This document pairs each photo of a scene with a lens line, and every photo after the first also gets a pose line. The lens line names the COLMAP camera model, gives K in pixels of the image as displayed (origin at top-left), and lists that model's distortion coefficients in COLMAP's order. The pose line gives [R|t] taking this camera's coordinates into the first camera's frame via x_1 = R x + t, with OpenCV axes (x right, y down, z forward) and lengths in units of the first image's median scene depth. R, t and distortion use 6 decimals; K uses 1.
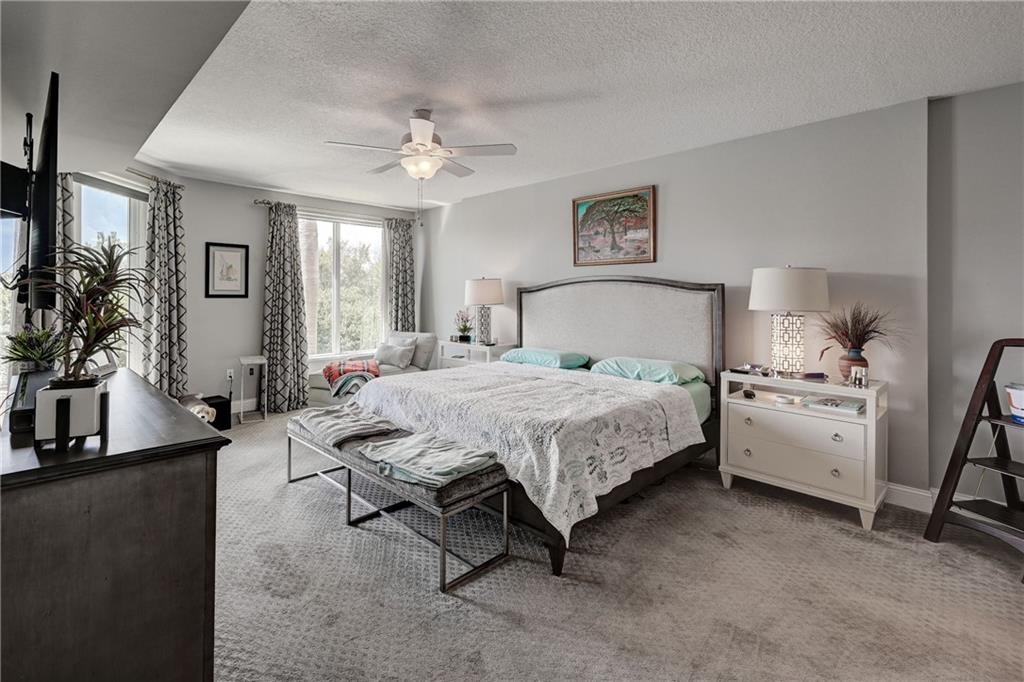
lens RADIAL K [[406.2, 0, 522.9], [0, 406.2, 290.6], [0, 0, 1]] dist [0.003373, -0.000351]
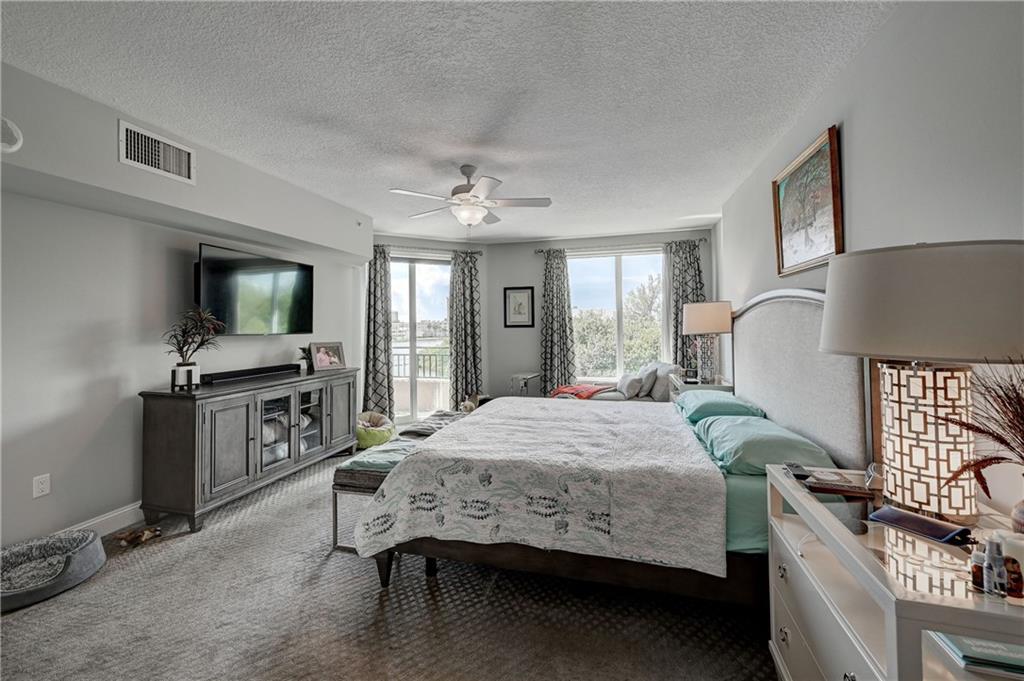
lens RADIAL K [[419.1, 0, 525.2], [0, 419.1, 319.1], [0, 0, 1]] dist [0.002884, 0.000064]
pose [[0.564729, -0.021951, -0.824984, 0.434793], [0.025837, 0.999626, -0.008911, 0.003198], [0.824872, -0.016283, 0.565085, 0.242144]]
